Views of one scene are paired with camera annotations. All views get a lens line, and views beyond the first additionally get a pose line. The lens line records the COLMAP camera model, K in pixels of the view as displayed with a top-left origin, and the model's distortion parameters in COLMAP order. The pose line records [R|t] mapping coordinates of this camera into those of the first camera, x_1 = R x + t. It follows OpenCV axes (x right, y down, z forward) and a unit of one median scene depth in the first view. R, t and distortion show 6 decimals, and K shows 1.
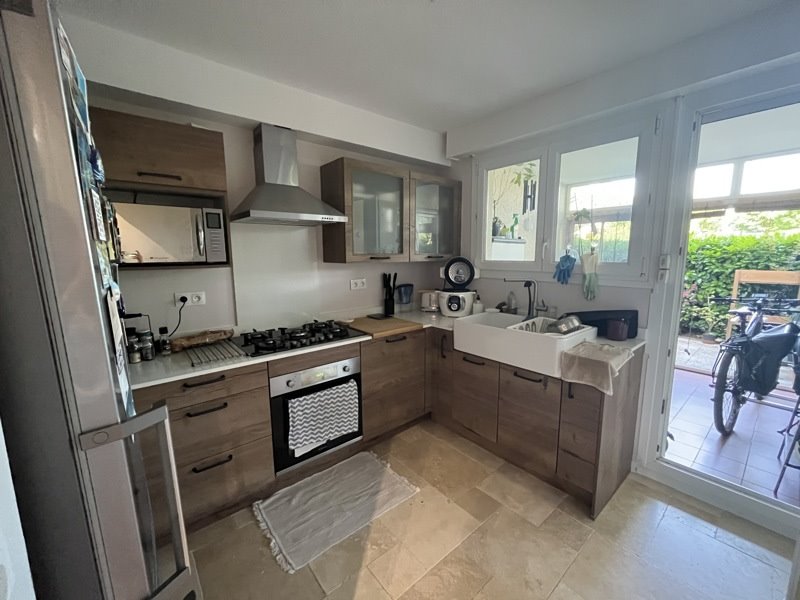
lens RADIAL K [[327.7, 0, 401.1], [0, 327.7, 301.0], [0, 0, 1]] dist [-0.002570, -0.000041]
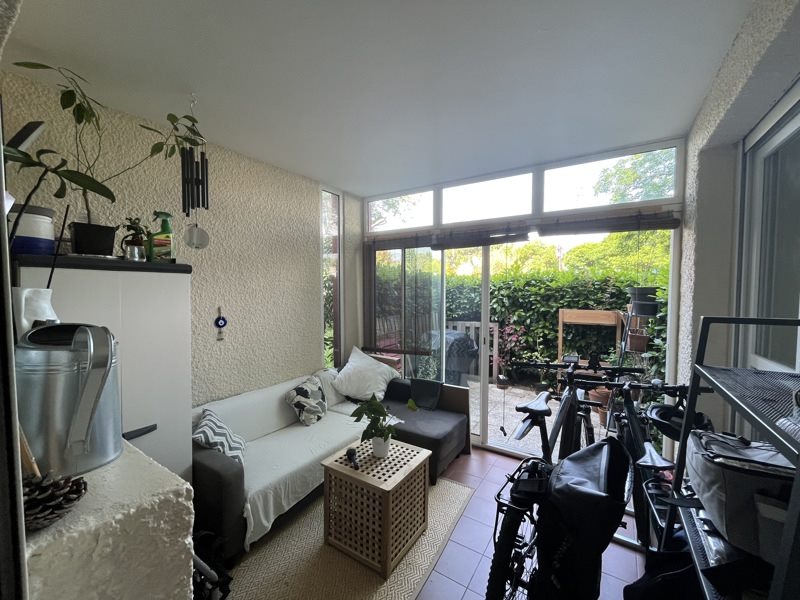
lens RADIAL K [[327.7, 0, 400.1], [0, 327.7, 301.6], [0, 0, 1]] dist [-0.002570, -0.000041]
pose [[0.954710, -0.007488, 0.297444, 0.344010], [0.037231, 0.994833, -0.094454, -0.045962], [-0.295200, 0.101250, 0.950055, 0.279810]]
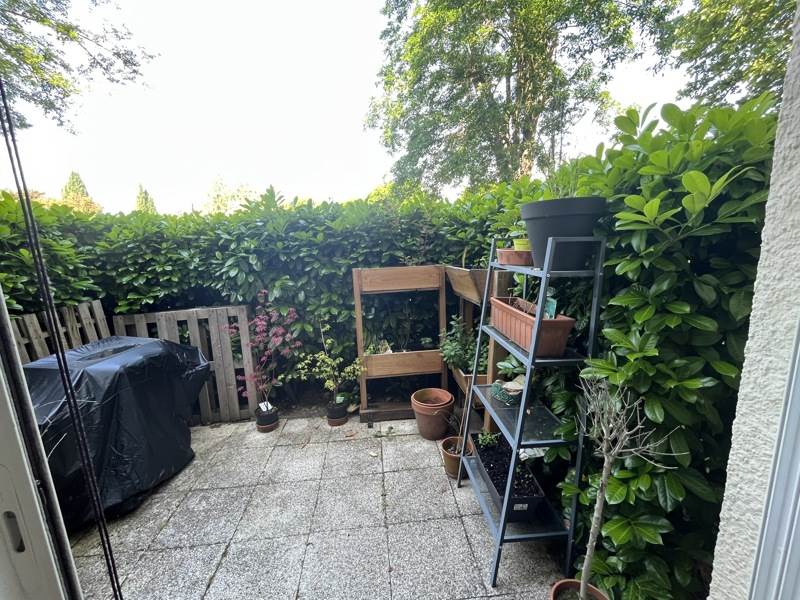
lens RADIAL K [[327.7, 0, 397.8], [0, 327.7, 301.6], [0, 0, 1]] dist [-0.002570, -0.000041]
pose [[0.578007, -0.166676, 0.798829, 0.646105], [0.157602, 0.983289, 0.091128, -0.078518], [-0.800668, 0.073224, 0.594616, 0.639964]]
